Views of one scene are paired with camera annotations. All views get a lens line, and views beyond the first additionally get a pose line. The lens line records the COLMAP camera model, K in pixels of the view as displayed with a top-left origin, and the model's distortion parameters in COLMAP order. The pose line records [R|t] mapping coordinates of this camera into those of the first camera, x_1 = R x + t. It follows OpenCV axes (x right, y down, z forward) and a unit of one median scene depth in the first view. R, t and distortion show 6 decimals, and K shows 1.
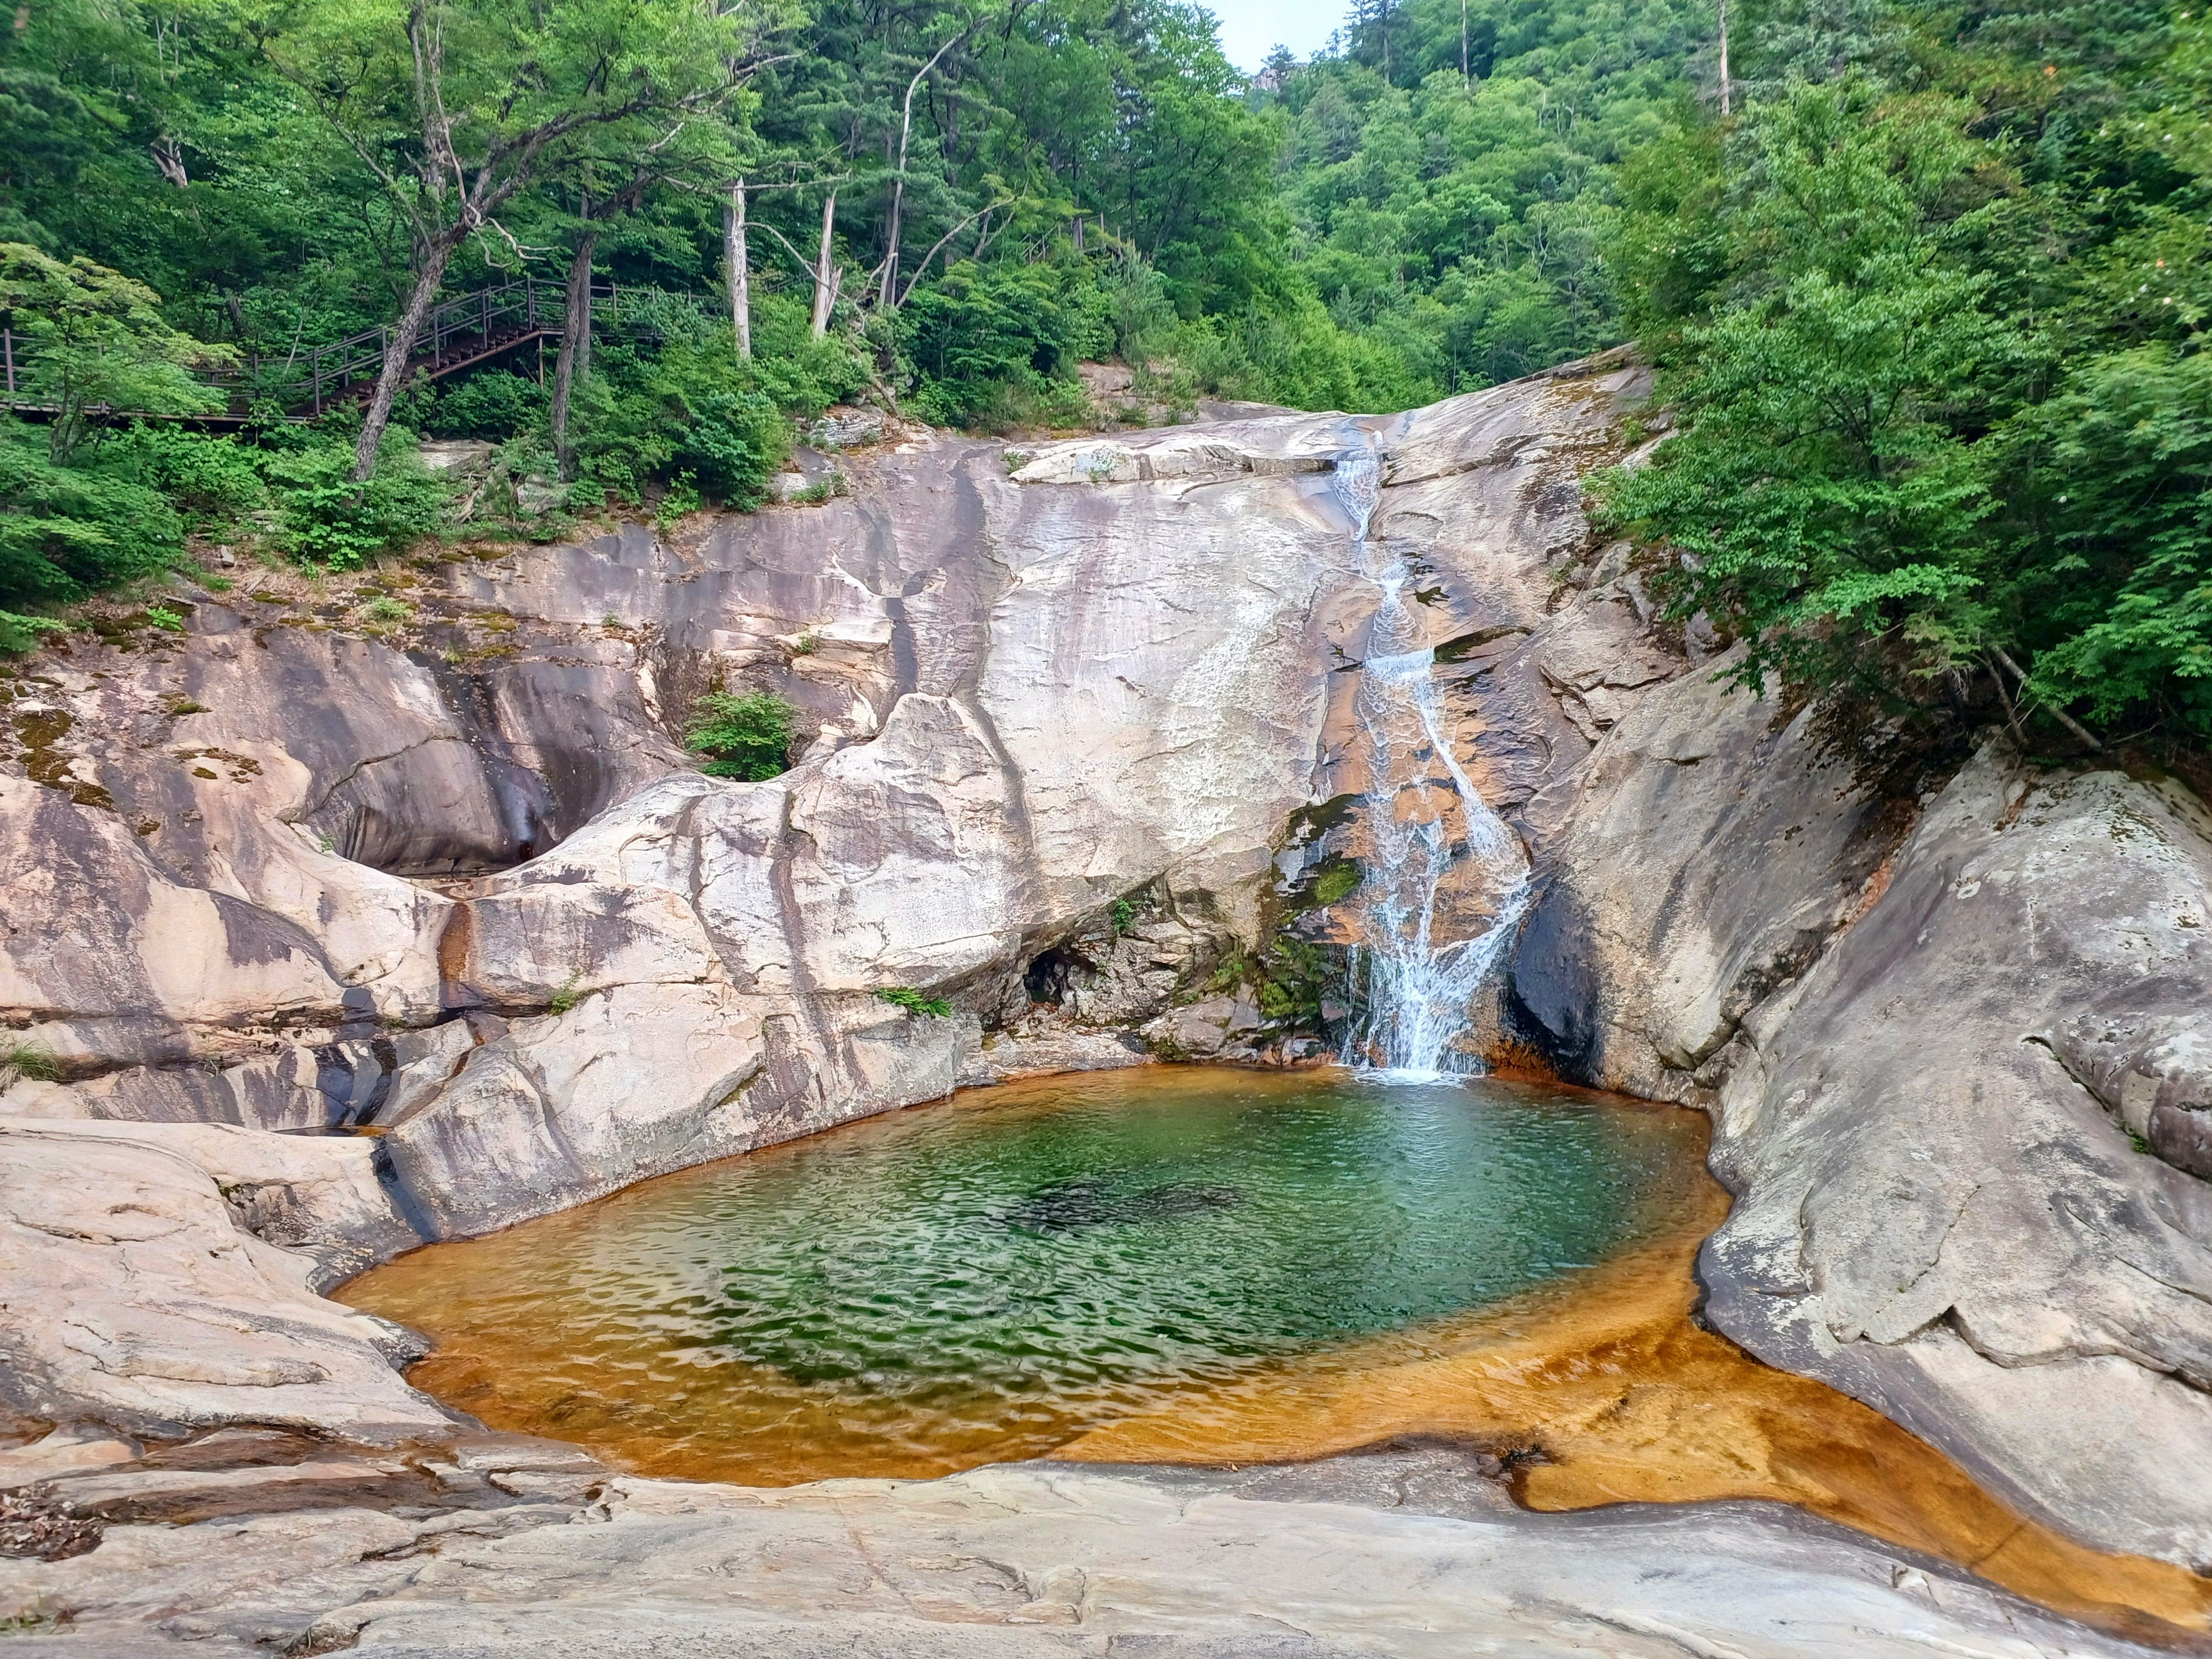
lens RADIAL K [[1511.8, 0, 1106.0], [0, 1511.8, 829.5], [0, 0, 1]] dist [0.120396, -0.168270]
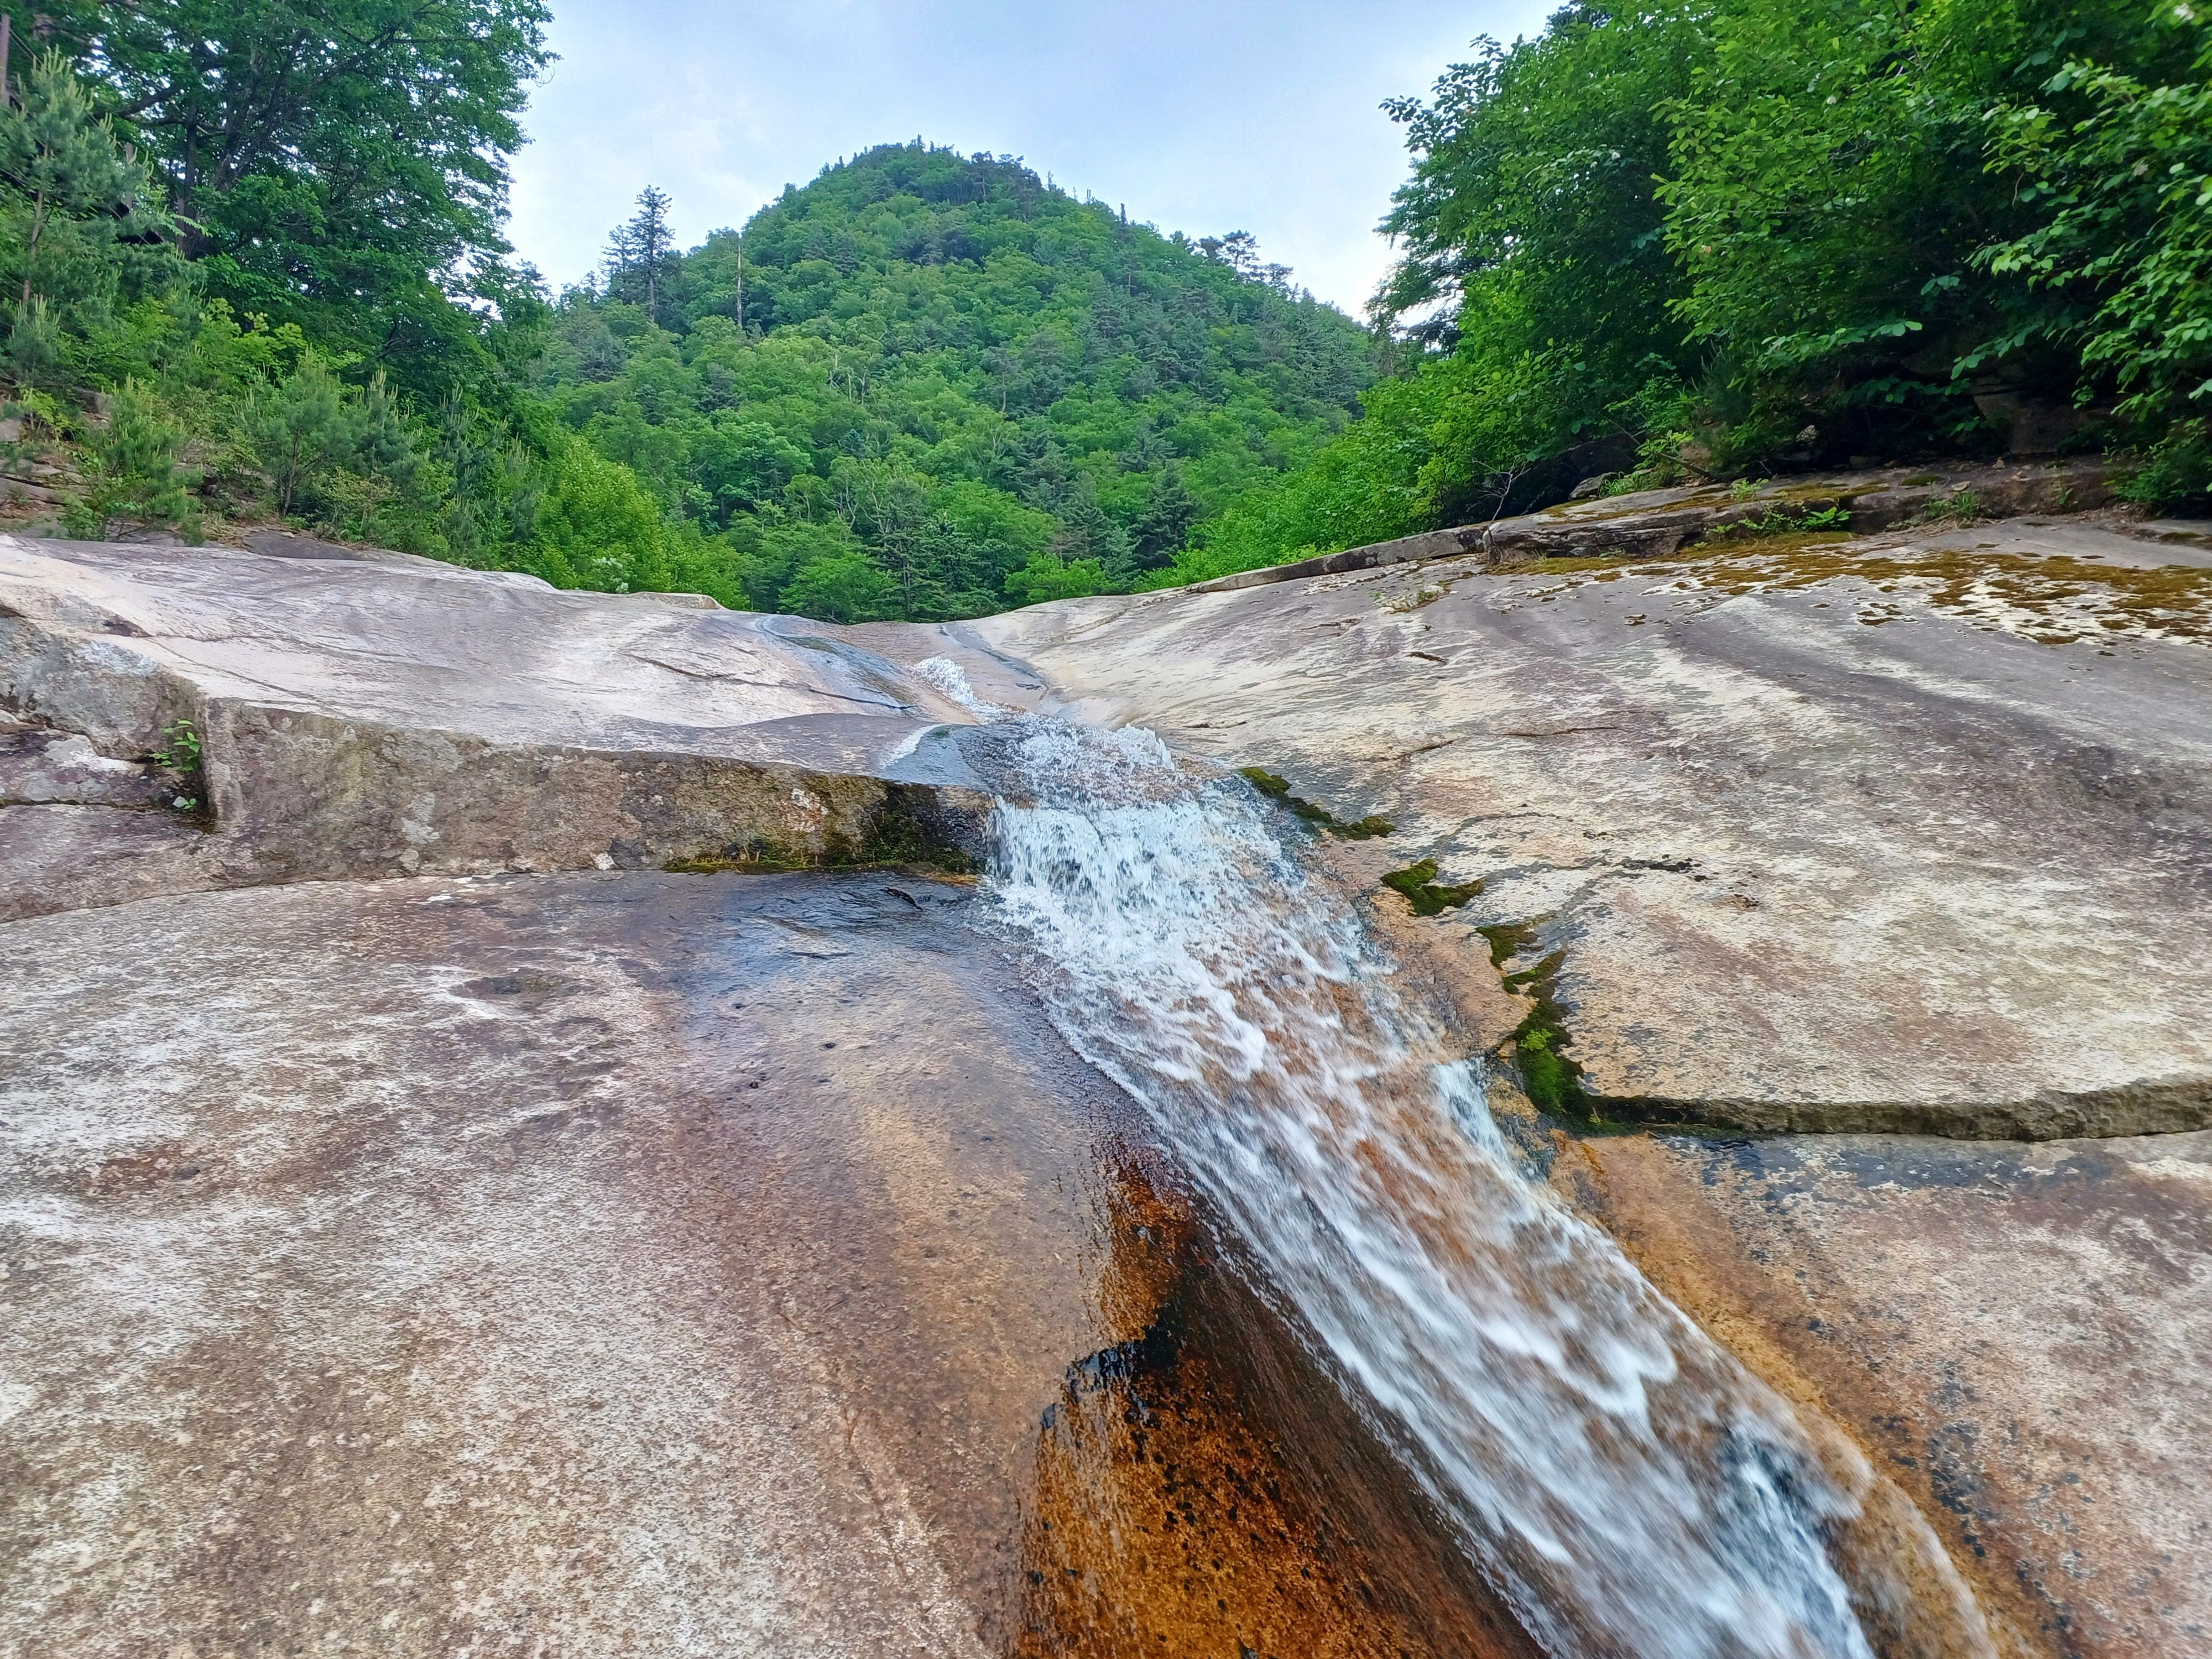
lens RADIAL K [[1511.8, 0, 1106.0], [0, 1511.8, 829.5], [0, 0, 1]] dist [0.120396, -0.168270]
pose [[0.883756, 0.059439, 0.464158, 0.024093], [0.021517, 0.985689, -0.167194, -0.051350], [-0.467453, 0.157746, 0.869830, 0.208465]]
